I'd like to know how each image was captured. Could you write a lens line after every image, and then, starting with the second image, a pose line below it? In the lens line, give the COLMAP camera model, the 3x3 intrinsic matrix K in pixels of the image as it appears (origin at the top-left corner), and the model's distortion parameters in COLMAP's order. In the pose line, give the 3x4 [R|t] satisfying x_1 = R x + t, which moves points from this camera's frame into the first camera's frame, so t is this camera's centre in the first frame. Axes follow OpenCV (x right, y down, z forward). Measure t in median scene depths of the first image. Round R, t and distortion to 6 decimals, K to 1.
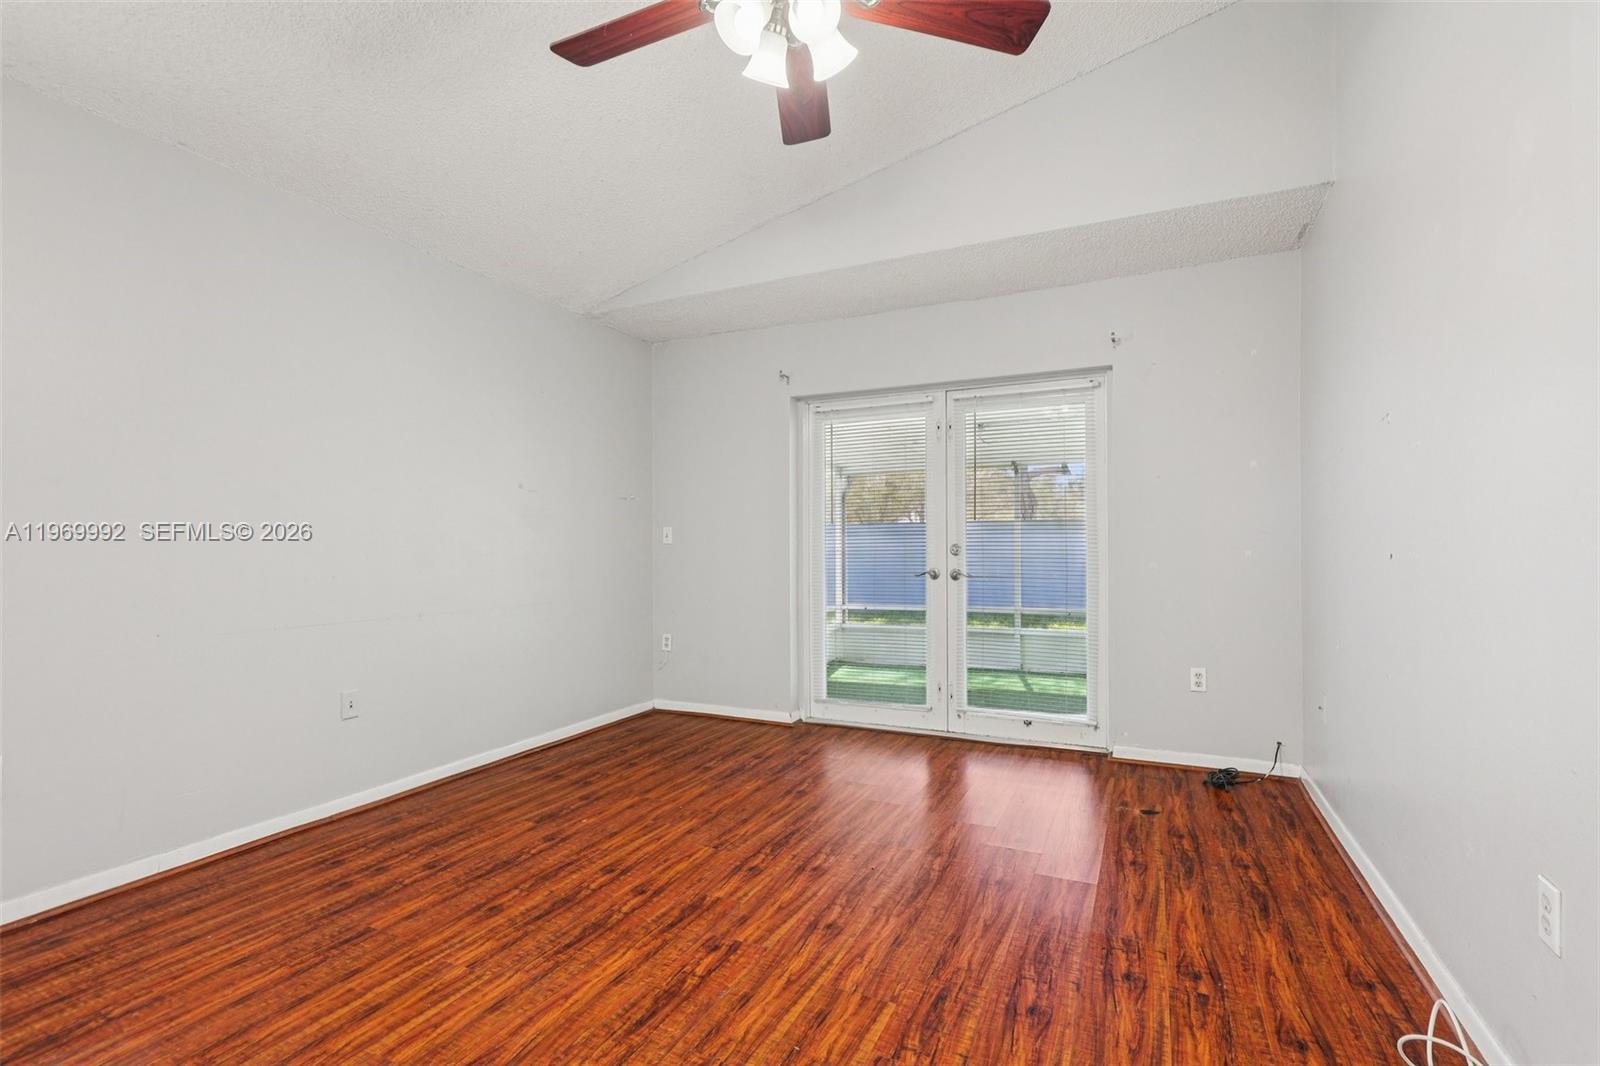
lens RADIAL K [[748.4, 0, 795.2], [0, 748.4, 539.7], [0, 0, 1]] dist [0.002048, -0.000493]
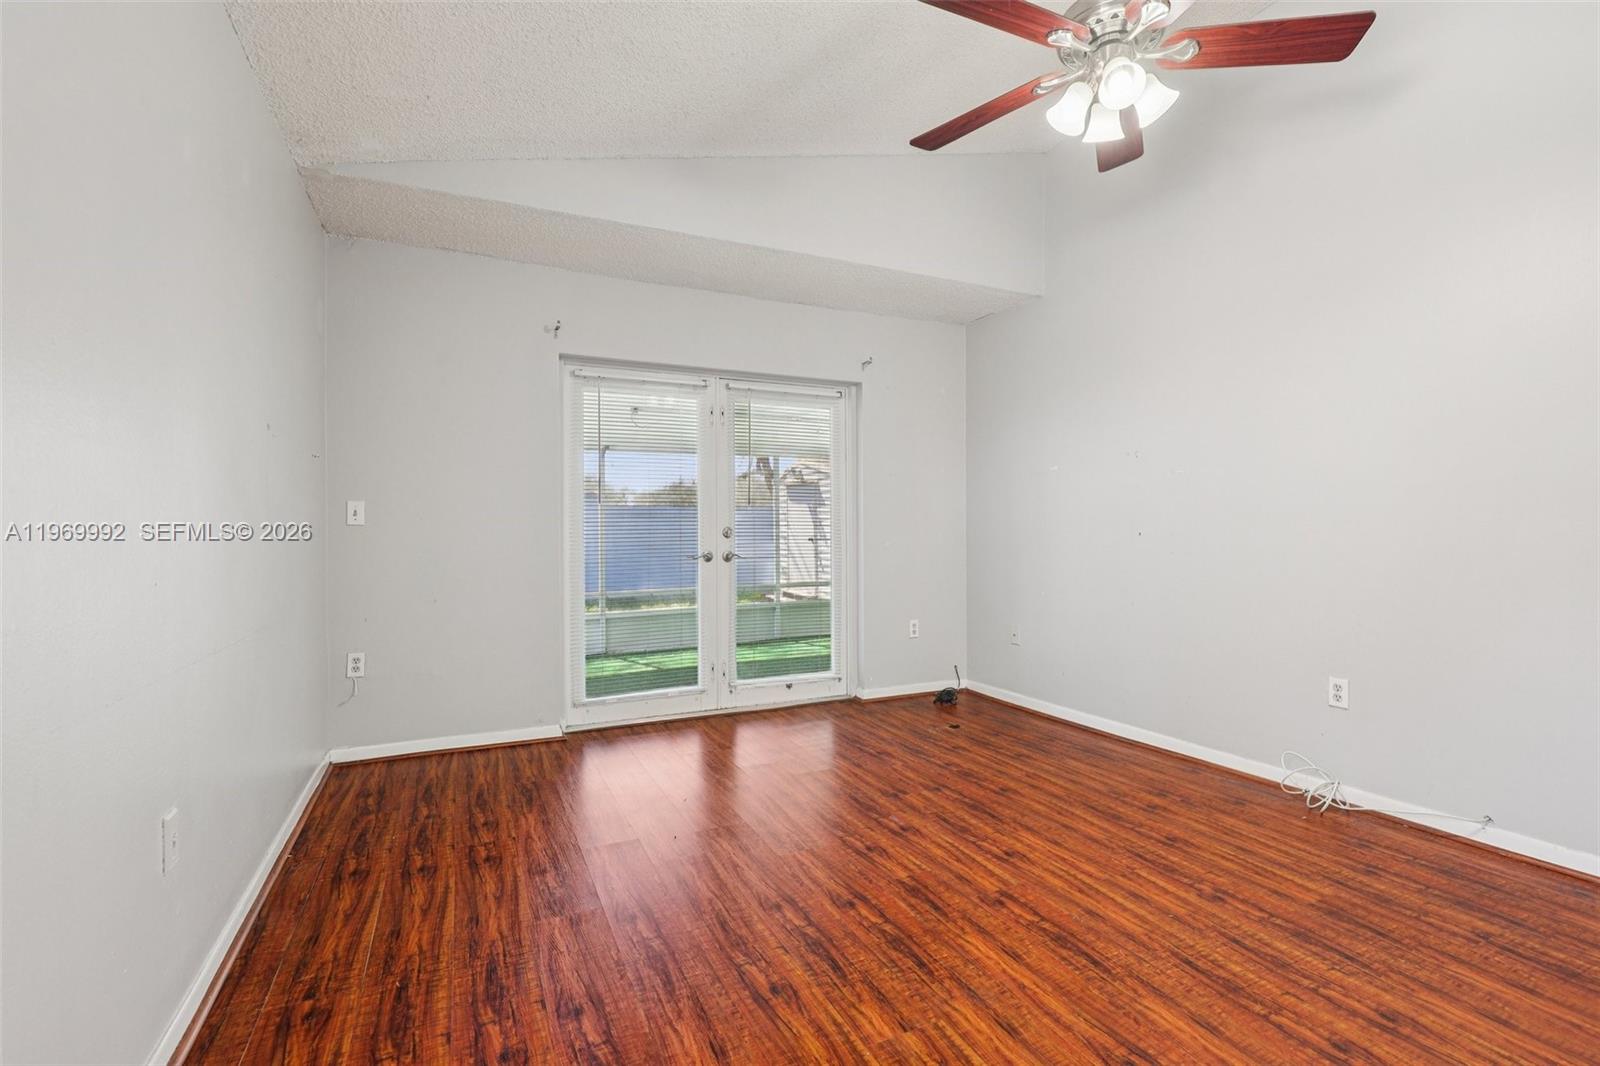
lens RADIAL K [[748.4, 0, 811.4], [0, 748.4, 534.9], [0, 0, 1]] dist [0.002048, -0.000493]
pose [[0.619951, -0.002064, 0.784638, -0.550343], [-0.007729, 0.999932, 0.008738, 0.006635], [-0.784602, -0.011482, 0.619893, 0.274170]]
